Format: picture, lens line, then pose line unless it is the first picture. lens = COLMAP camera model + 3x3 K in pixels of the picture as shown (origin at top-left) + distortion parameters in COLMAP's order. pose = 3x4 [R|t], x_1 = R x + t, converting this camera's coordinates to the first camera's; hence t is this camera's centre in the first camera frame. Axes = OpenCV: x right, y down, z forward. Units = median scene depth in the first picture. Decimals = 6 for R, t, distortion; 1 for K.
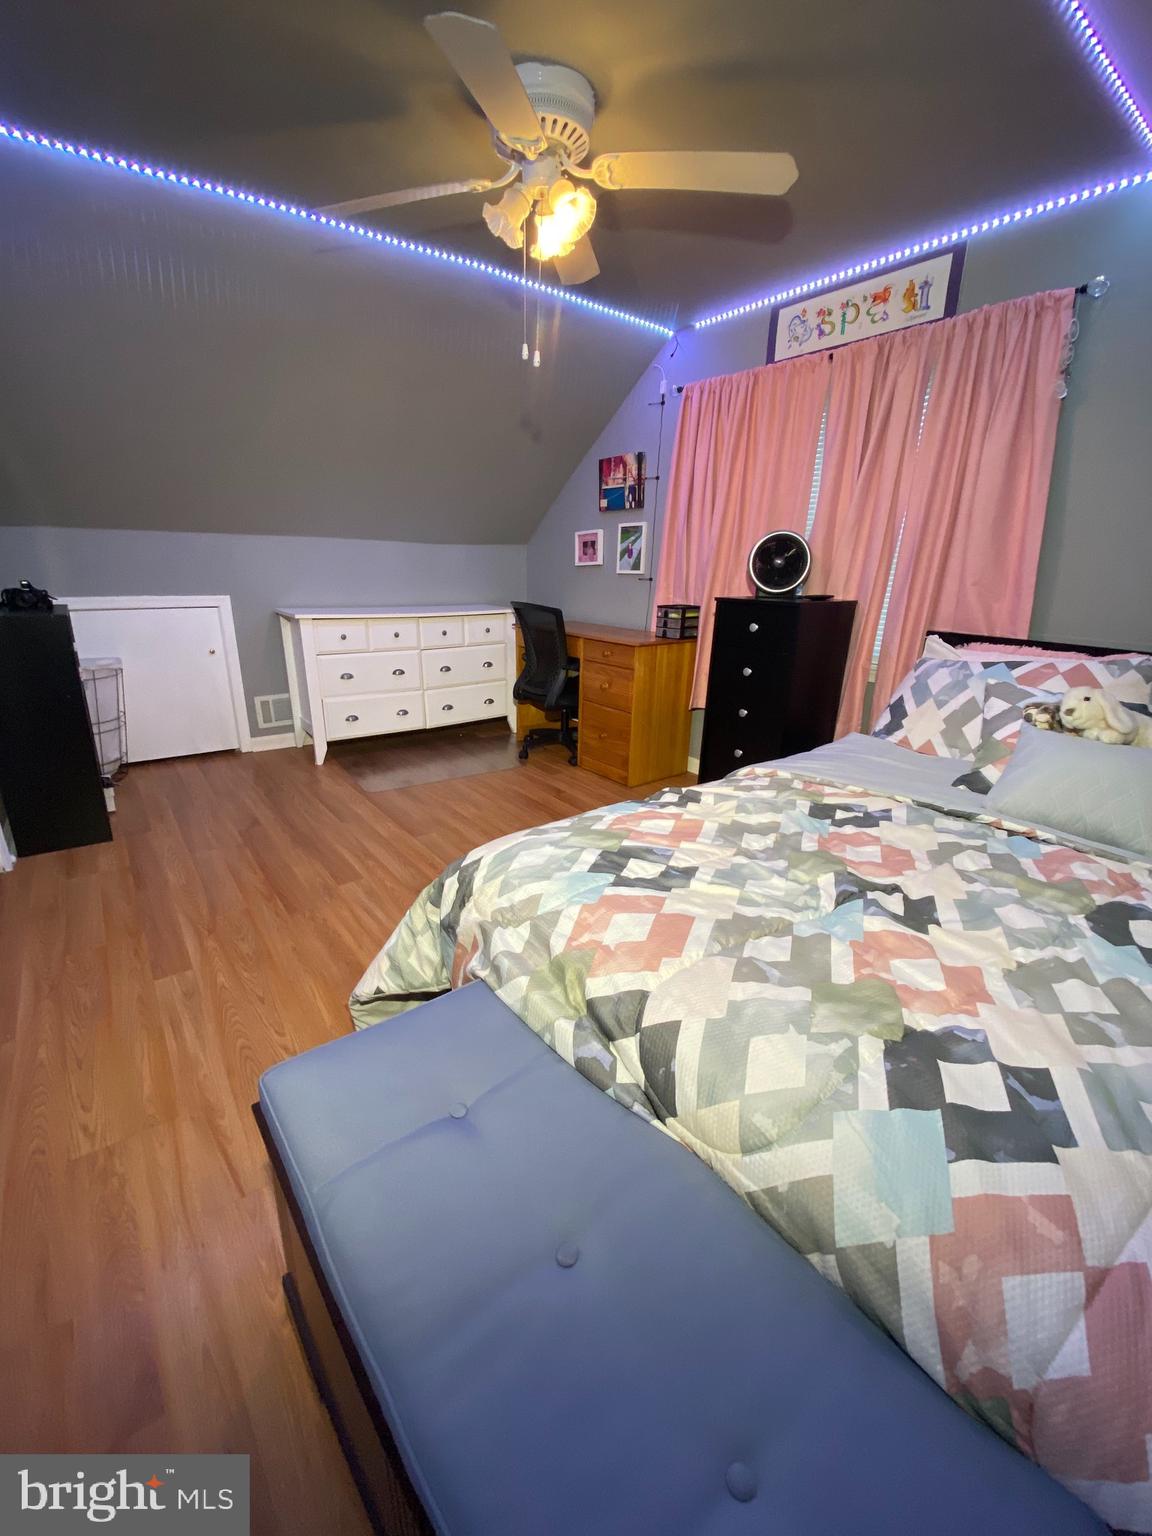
lens RADIAL K [[630.0, 0, 570.9], [0, 630.0, 798.7], [0, 0, 1]] dist [-0.018503, -0.000451]
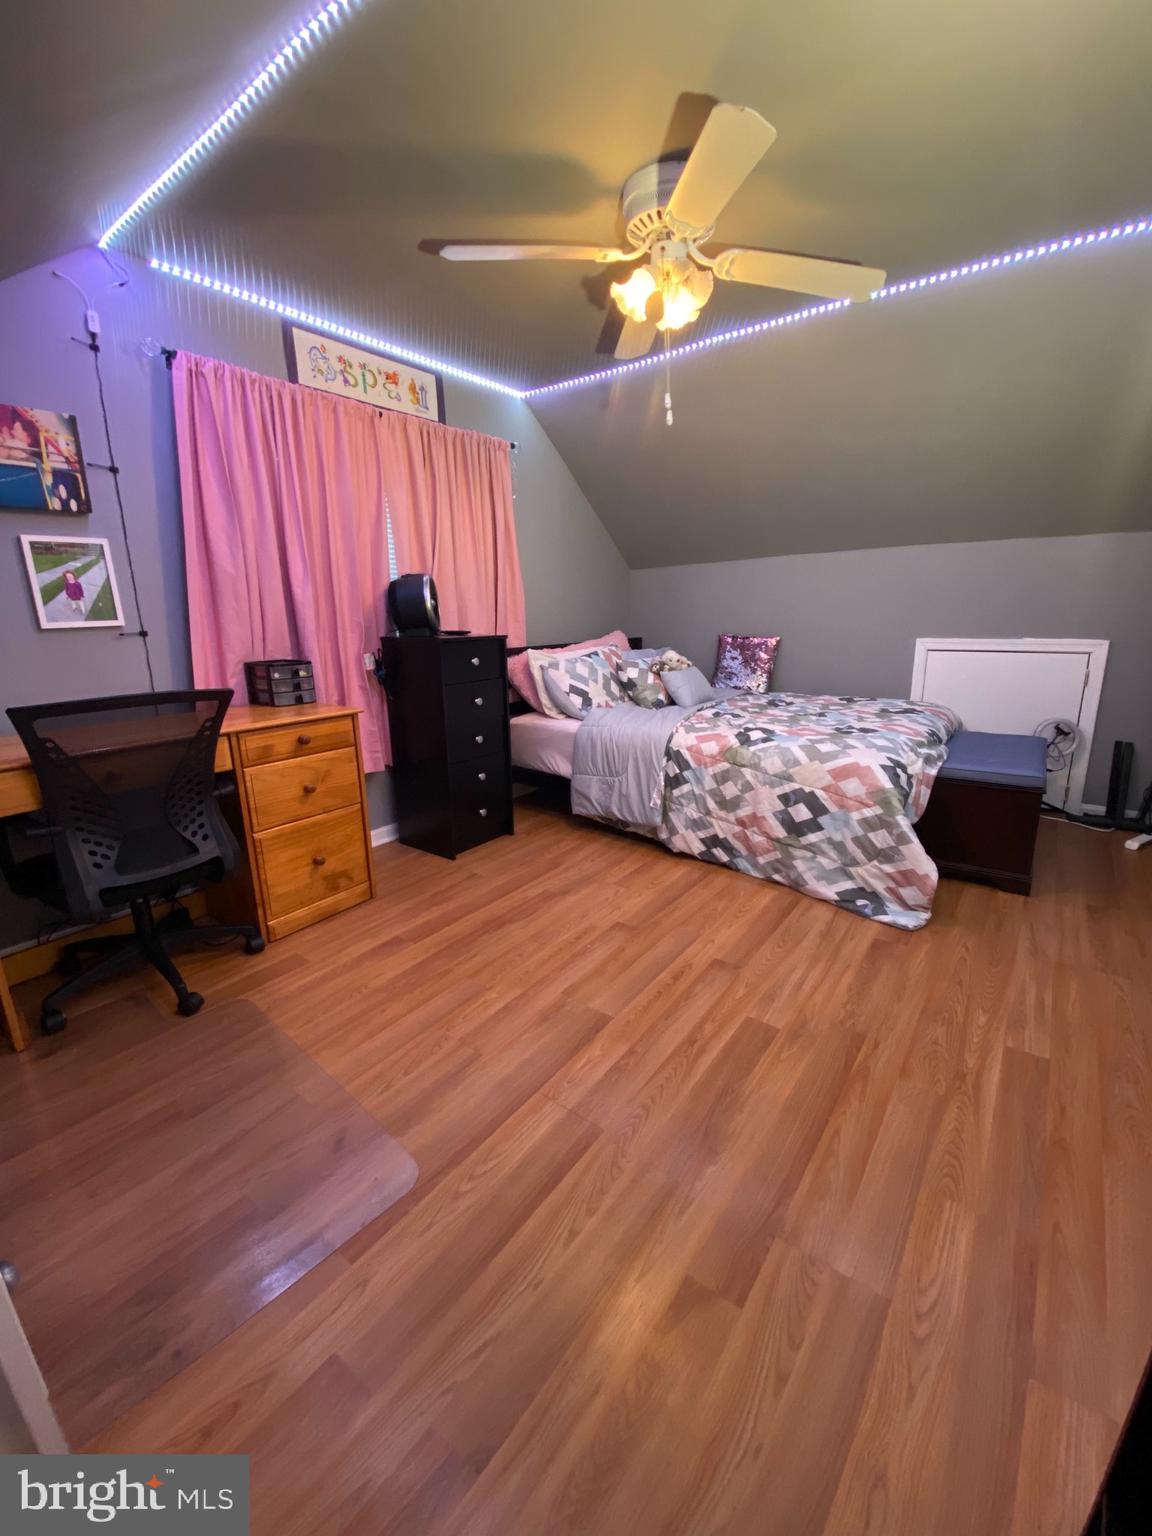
lens RADIAL K [[630.0, 0, 581.2], [0, 630.0, 774.2], [0, 0, 1]] dist [-0.018503, -0.000451]
pose [[-0.280616, -0.270003, 0.921061, -0.776090], [0.332493, 0.872856, 0.357171, -0.407139], [-0.900390, 0.406474, -0.155163, 1.025769]]
